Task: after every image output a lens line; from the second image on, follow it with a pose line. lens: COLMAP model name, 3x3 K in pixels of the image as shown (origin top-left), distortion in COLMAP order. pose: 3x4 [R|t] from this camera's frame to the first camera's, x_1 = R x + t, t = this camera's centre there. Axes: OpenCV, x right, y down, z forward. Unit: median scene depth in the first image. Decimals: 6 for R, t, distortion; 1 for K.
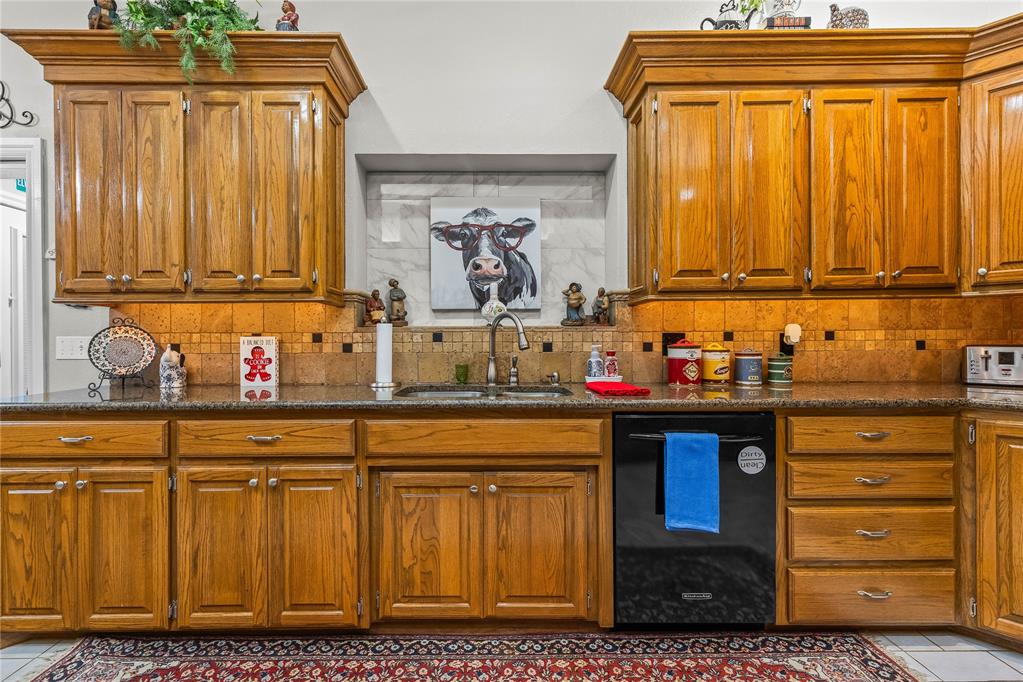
lens RADIAL K [[463.8, 0, 509.9], [0, 463.8, 340.2], [0, 0, 1]] dist [0.010763, -0.000984]
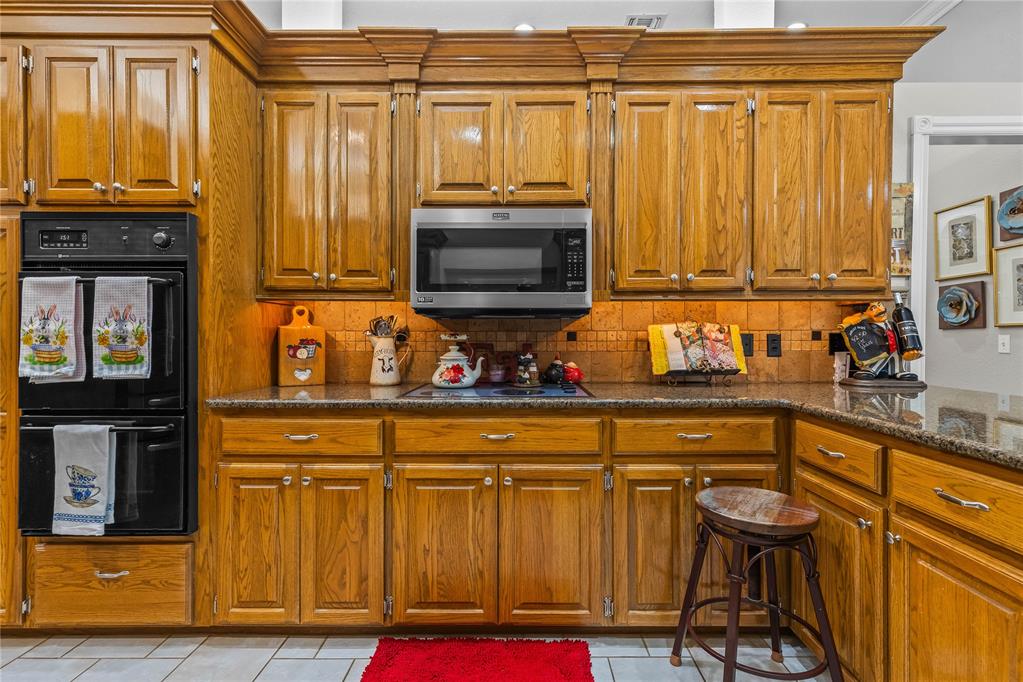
lens RADIAL K [[463.8, 0, 512.7], [0, 463.8, 342.1], [0, 0, 1]] dist [0.010763, -0.000984]
pose [[0.999942, 0.004065, -0.009984, -0.425612], [-0.004026, 0.999984, 0.003876, 0.001667], [0.010000, -0.003836, 0.999943, -0.000827]]
